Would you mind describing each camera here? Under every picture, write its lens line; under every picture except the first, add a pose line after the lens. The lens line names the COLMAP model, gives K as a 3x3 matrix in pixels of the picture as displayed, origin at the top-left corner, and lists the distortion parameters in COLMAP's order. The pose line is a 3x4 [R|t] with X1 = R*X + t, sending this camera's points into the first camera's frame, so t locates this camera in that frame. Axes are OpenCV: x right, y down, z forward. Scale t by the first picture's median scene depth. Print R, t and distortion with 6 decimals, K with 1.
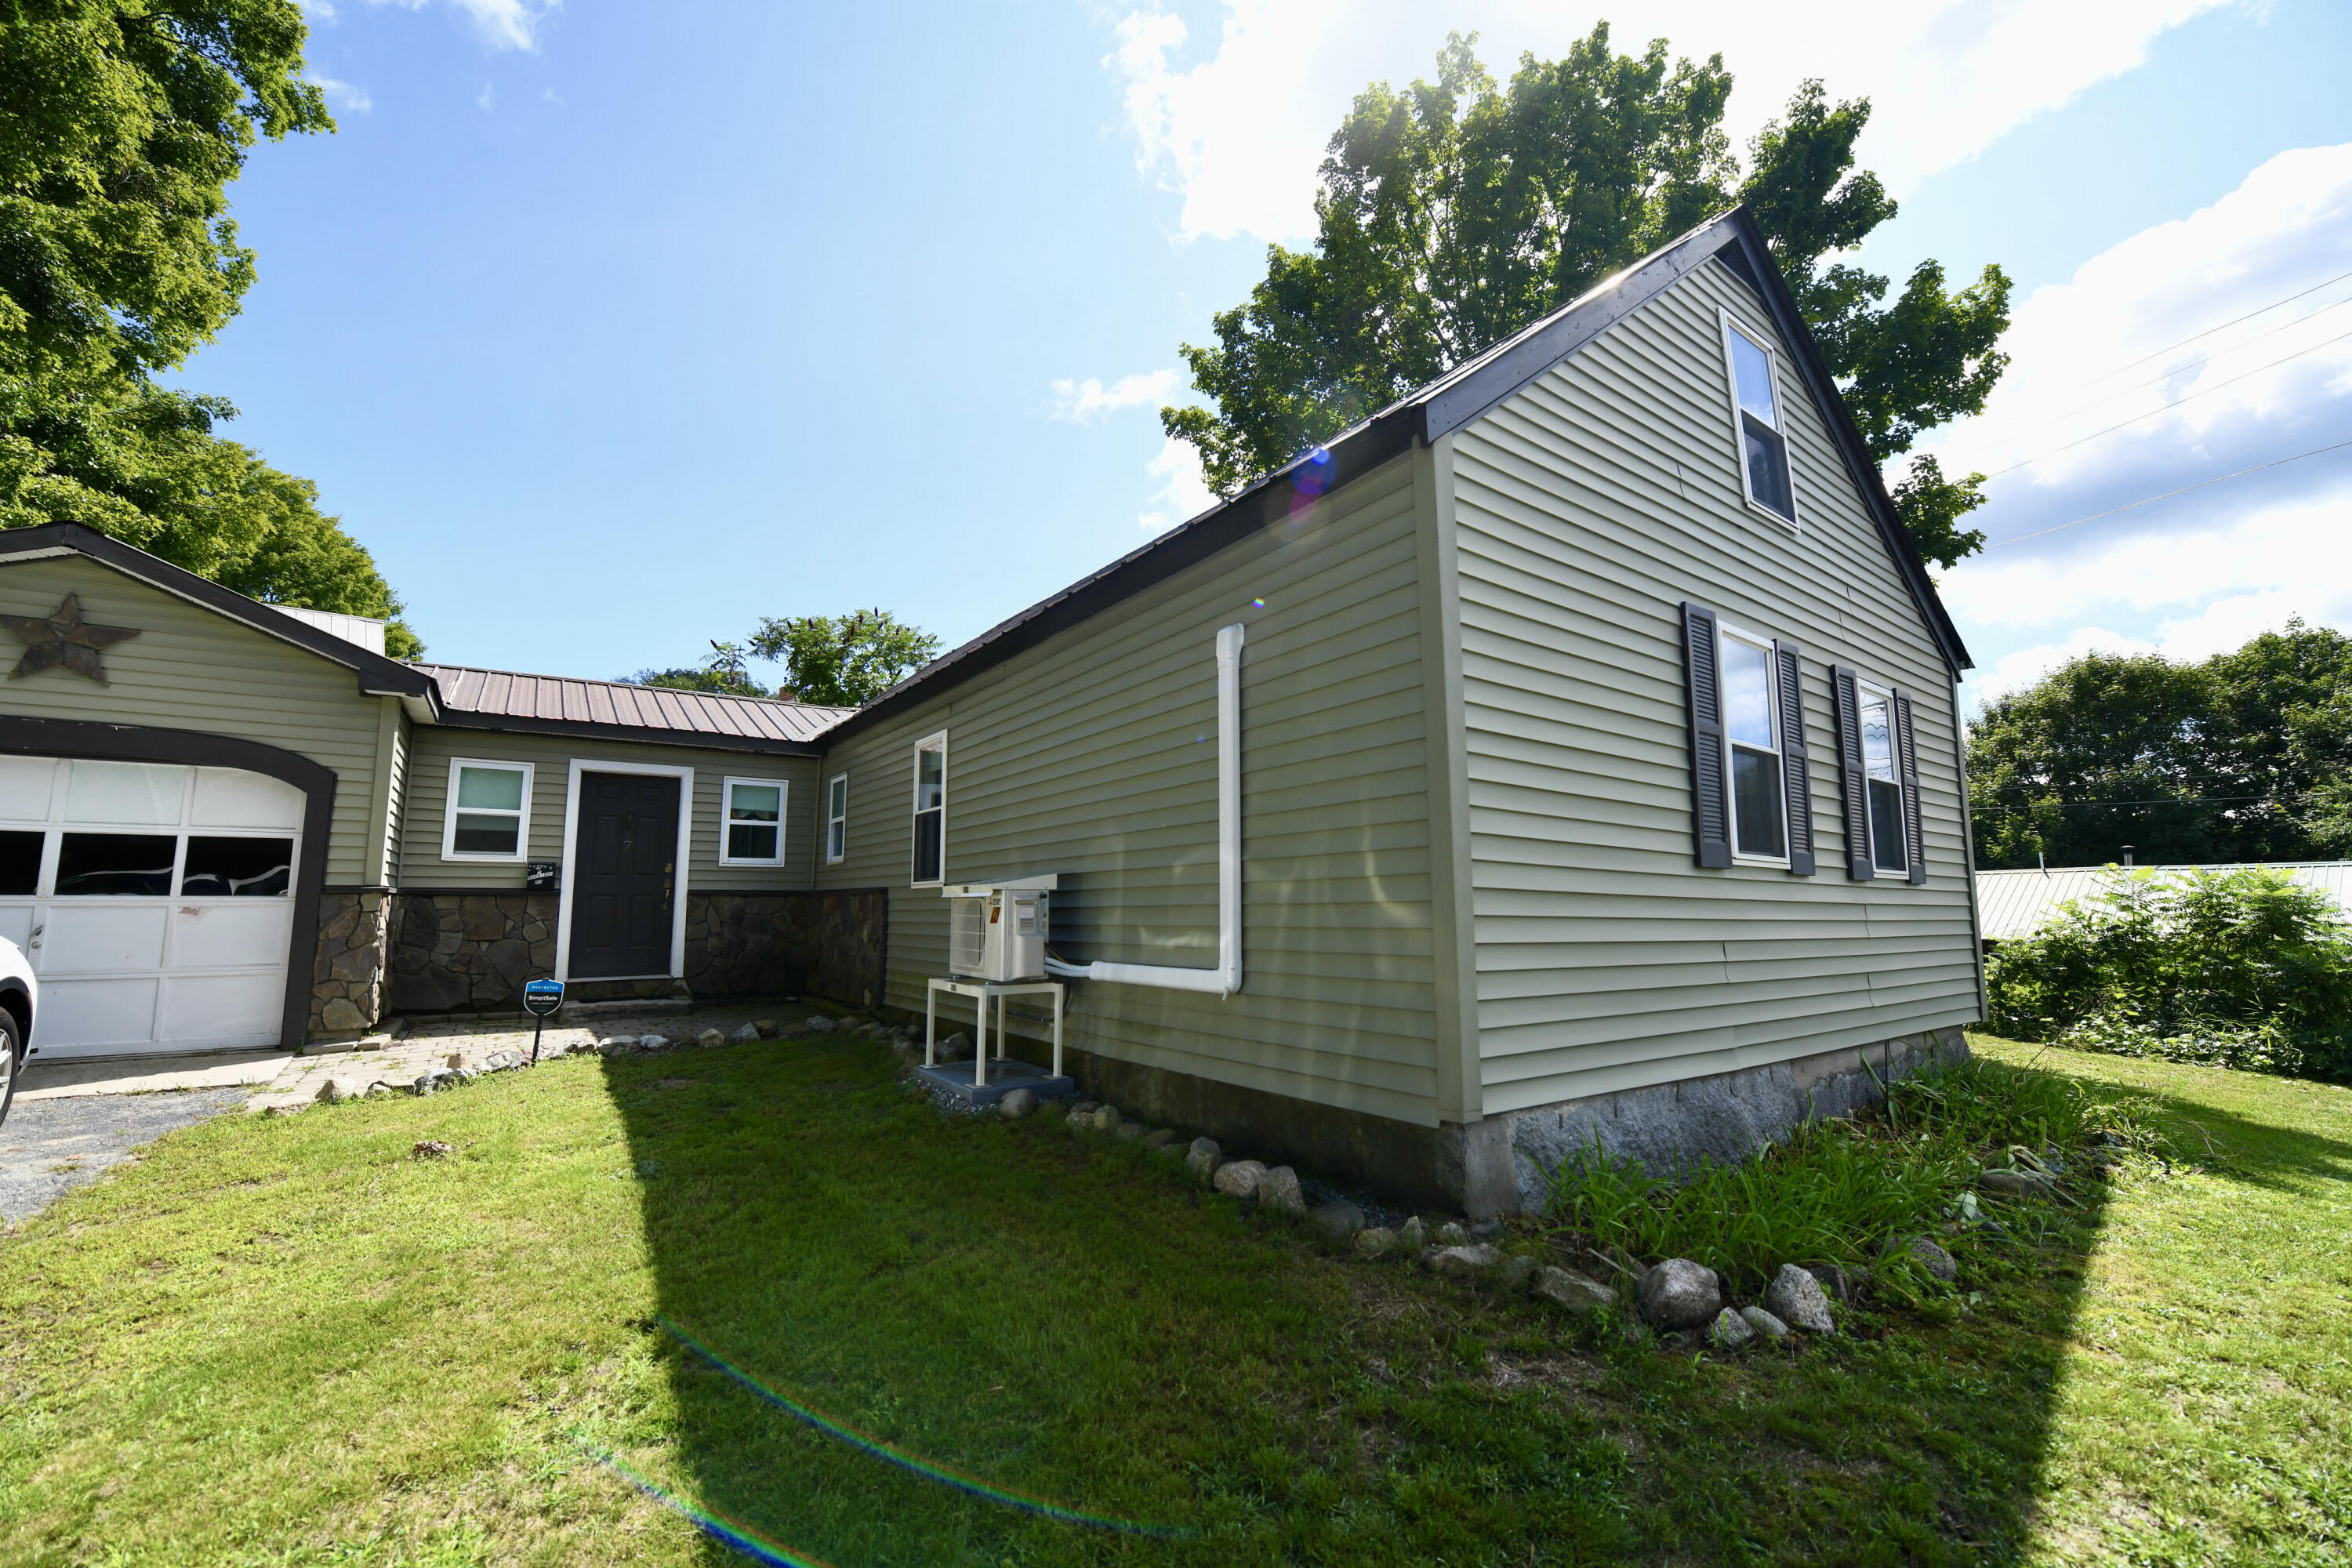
lens RADIAL K [[947.1, 0, 1178.7], [0, 947.1, 782.7], [0, 0, 1]] dist [-0.013423, -0.001077]
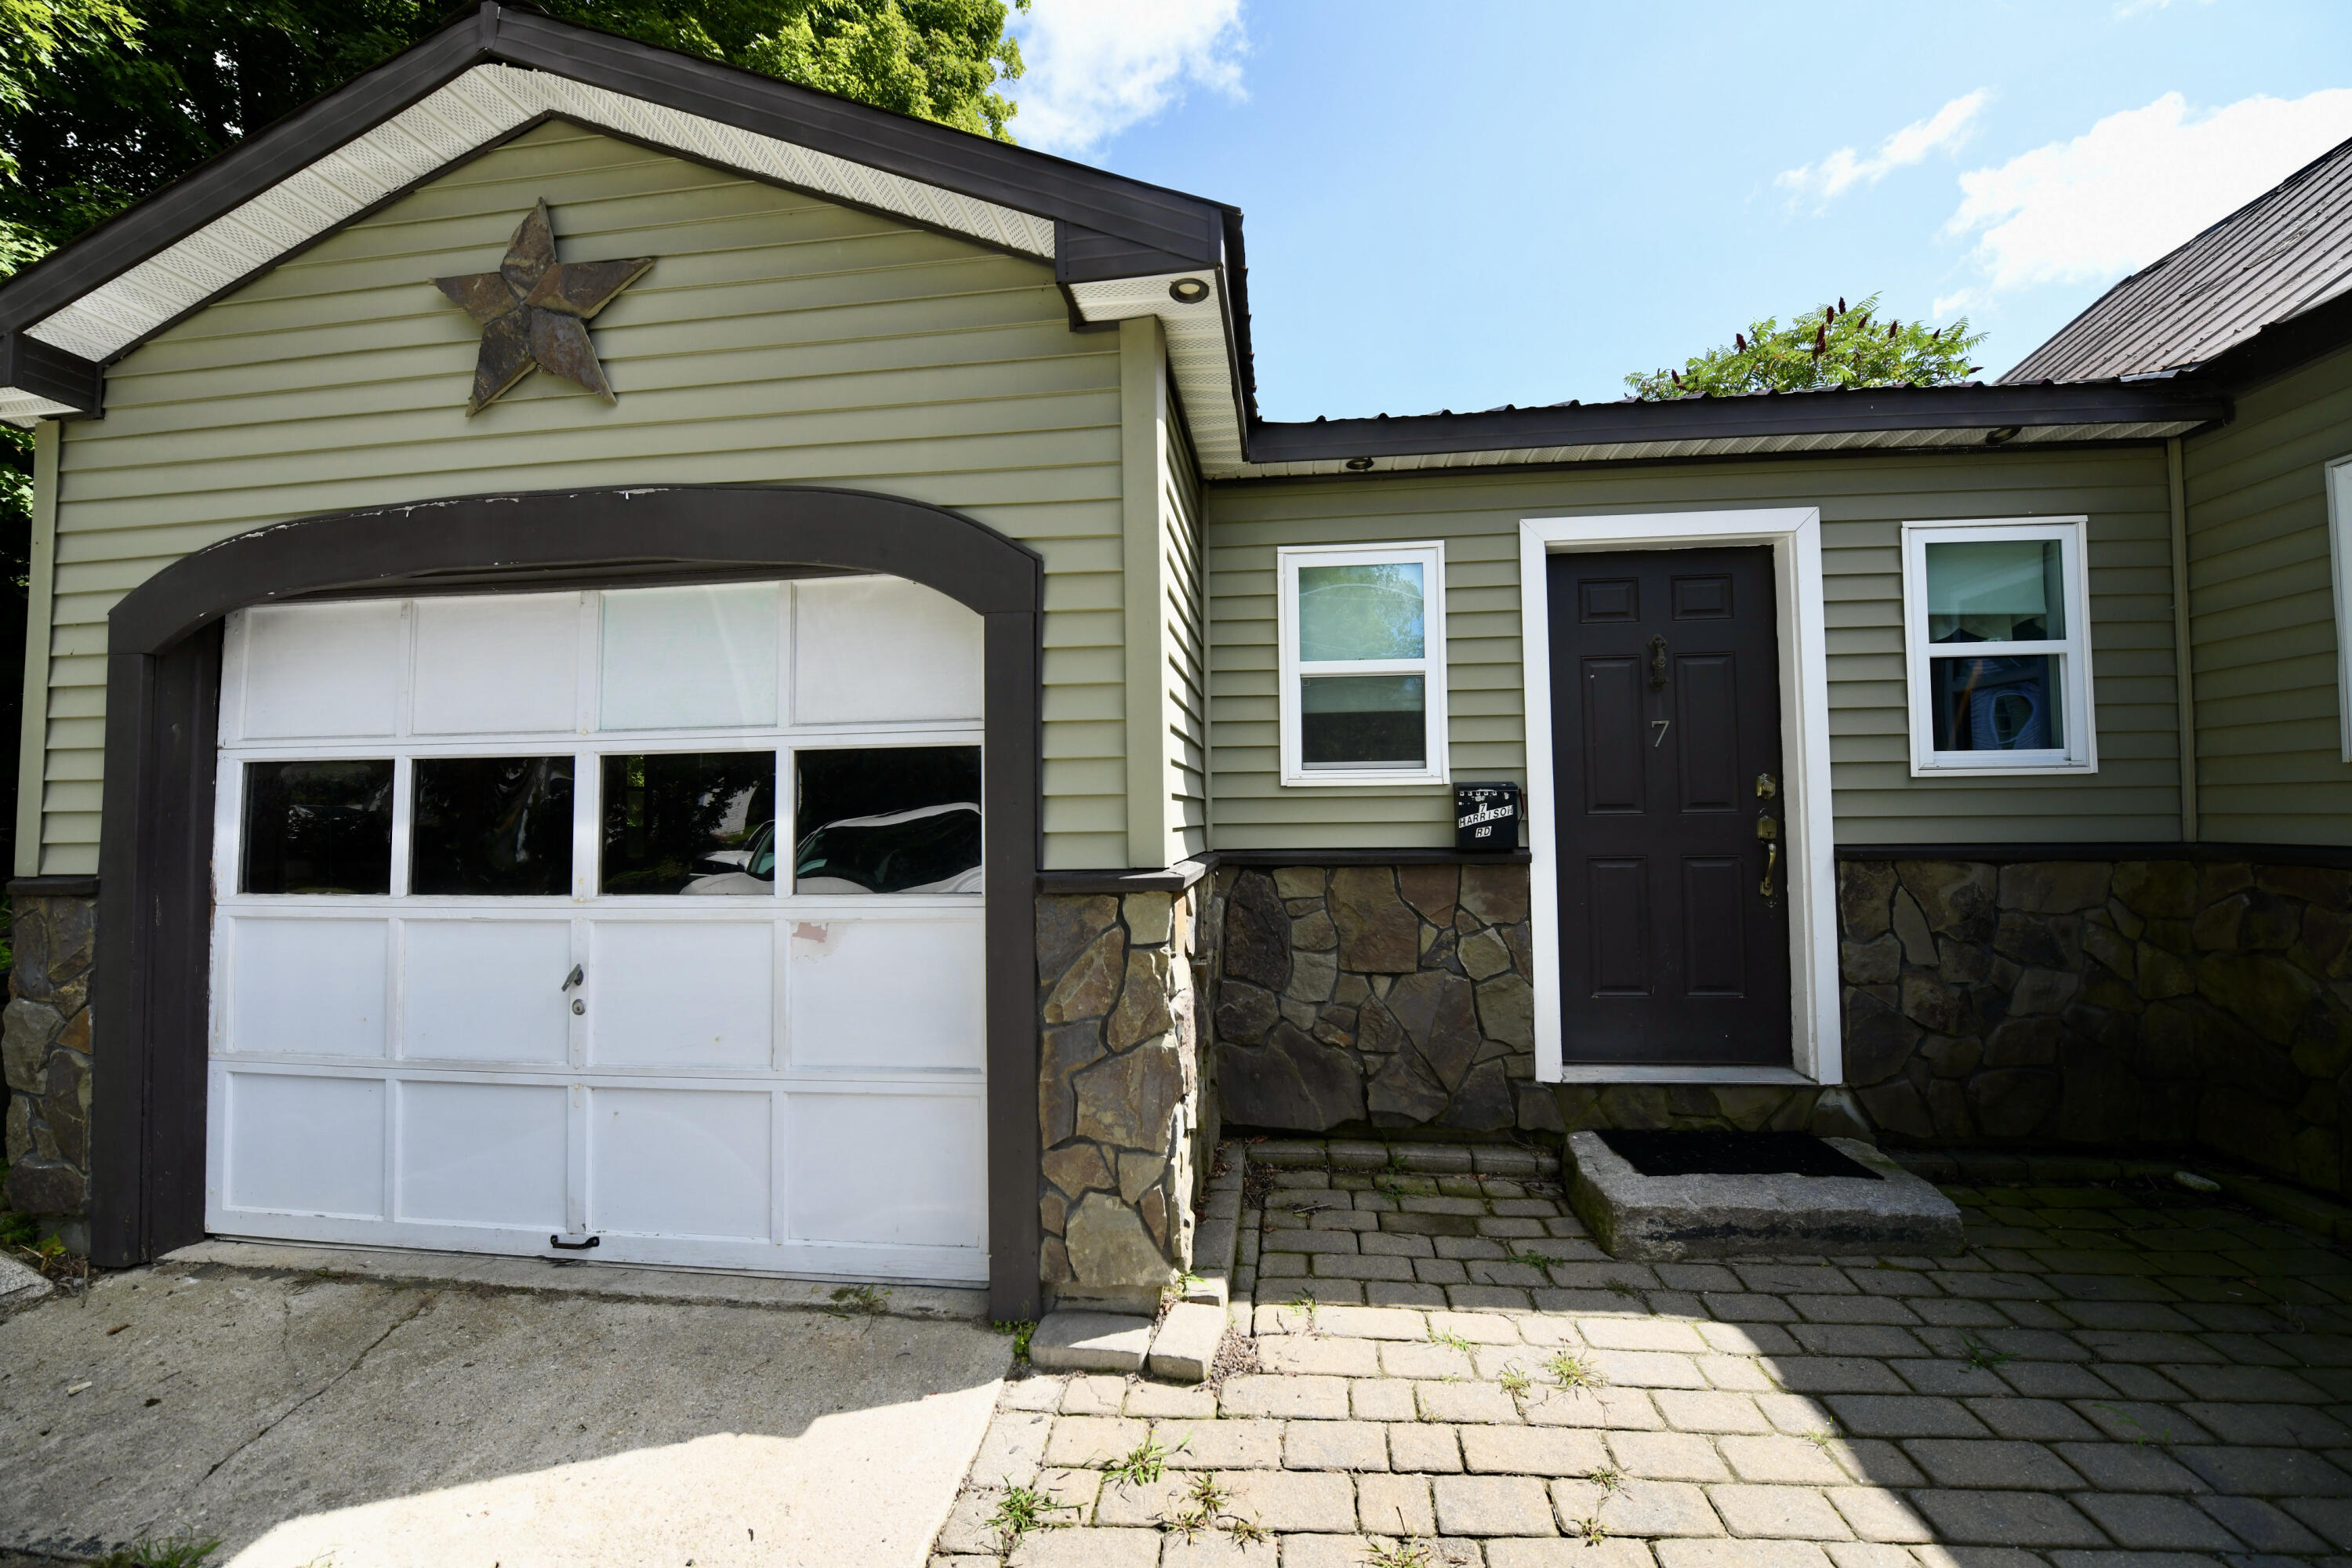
lens RADIAL K [[947.1, 0, 1175.2], [0, 947.1, 784.7], [0, 0, 1]] dist [-0.013423, -0.001077]
pose [[0.743953, -0.029716, -0.667571, -0.616719], [0.094720, 0.993613, 0.061328, 0.058719], [0.661485, -0.108857, 0.742016, 0.748652]]
